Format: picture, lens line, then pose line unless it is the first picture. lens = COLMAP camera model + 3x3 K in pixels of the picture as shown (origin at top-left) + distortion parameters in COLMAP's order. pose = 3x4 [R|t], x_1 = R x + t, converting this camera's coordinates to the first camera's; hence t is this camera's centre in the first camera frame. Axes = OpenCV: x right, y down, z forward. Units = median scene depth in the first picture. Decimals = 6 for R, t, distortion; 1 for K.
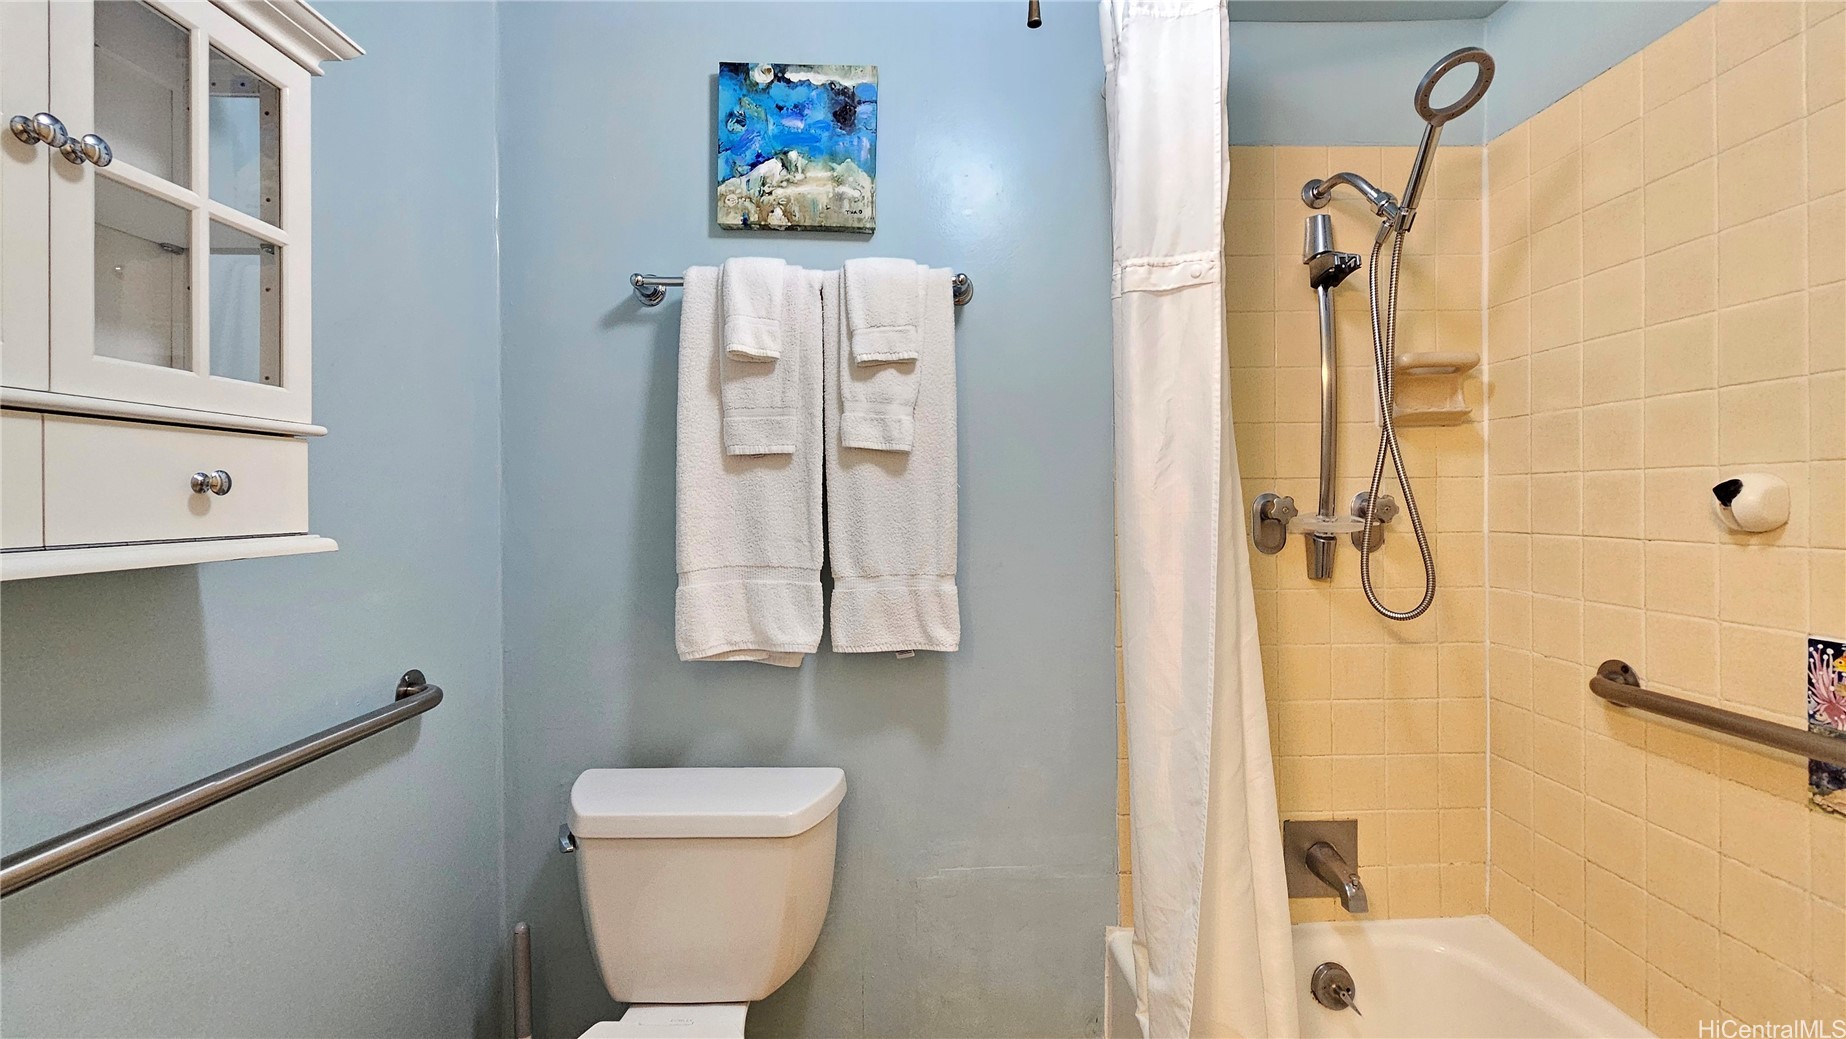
lens RADIAL K [[755.7, 0, 914.8], [0, 755.7, 508.3], [0, 0, 1]] dist [-0.000559, 0.000218]
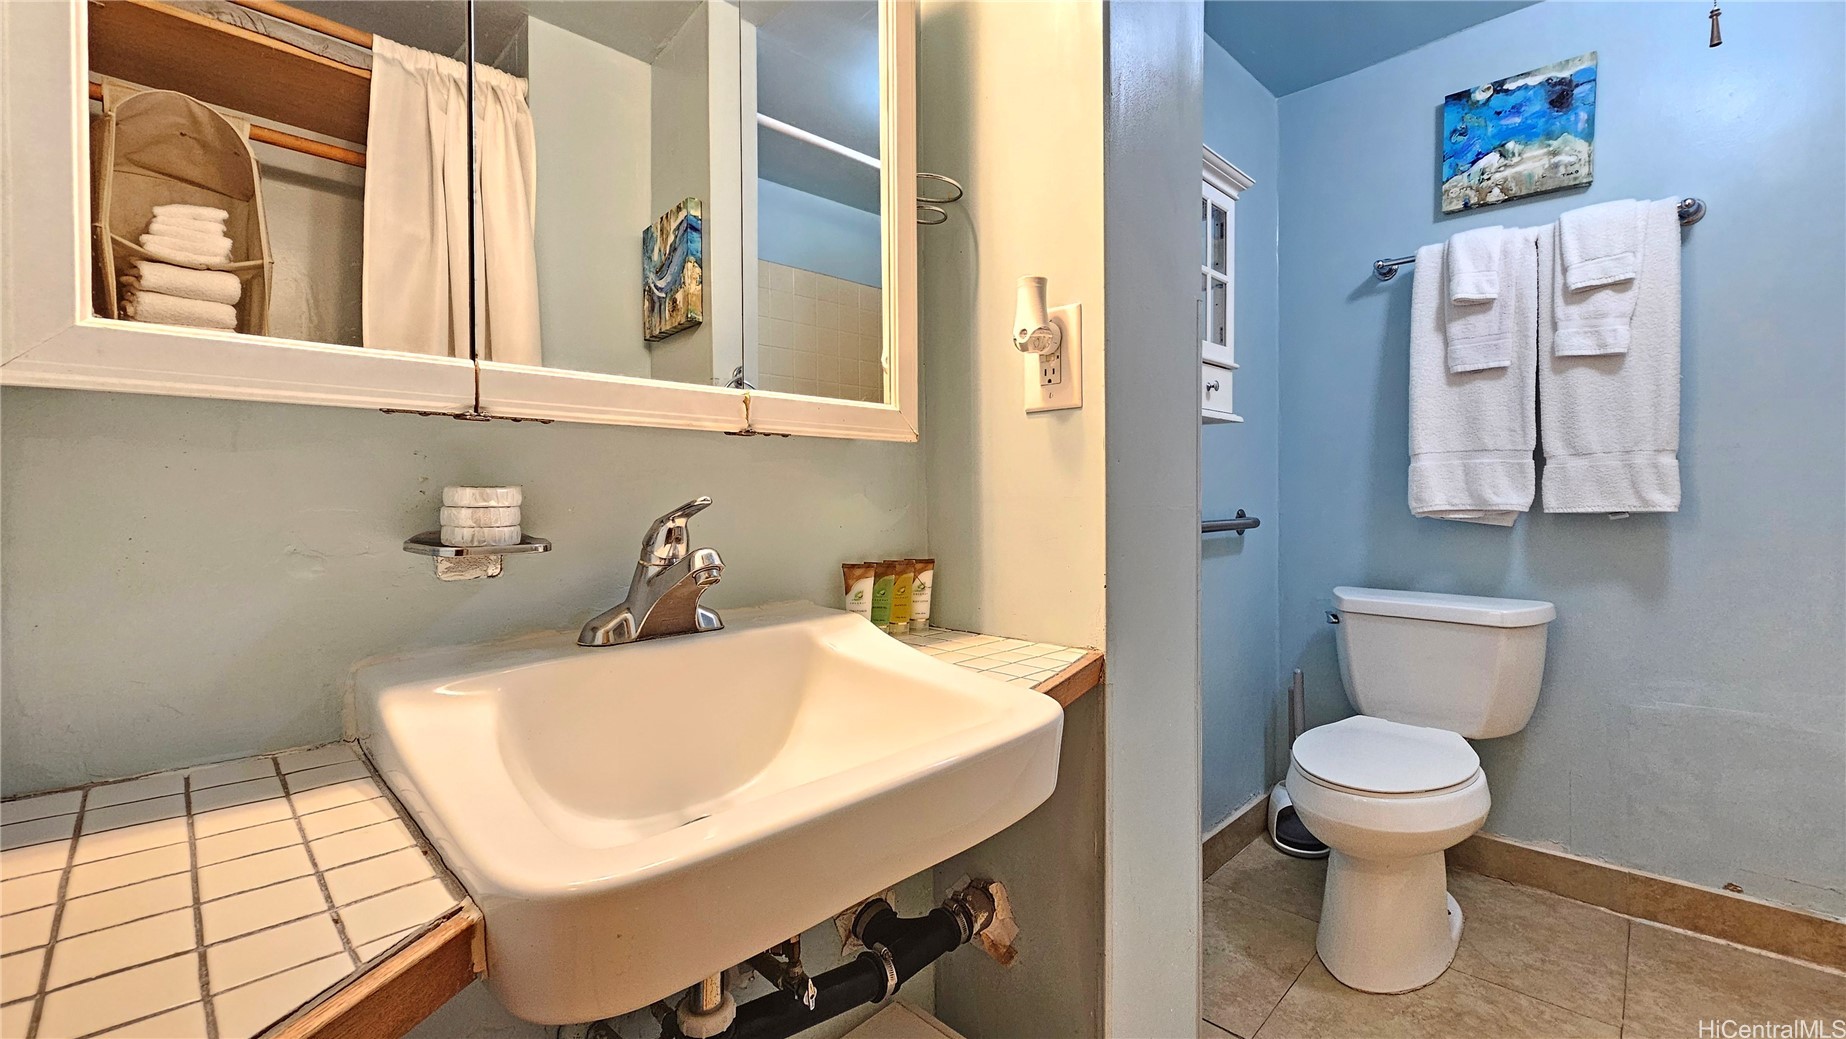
lens RADIAL K [[755.7, 0, 914.8], [0, 755.7, 508.3], [0, 0, 1]] dist [-0.000559, 0.000218]
pose [[0.695217, 0.010008, -0.718730, 0.074680], [-0.010661, 0.999937, 0.003612, 0.184495], [0.718721, 0.005151, 0.695280, -0.696314]]
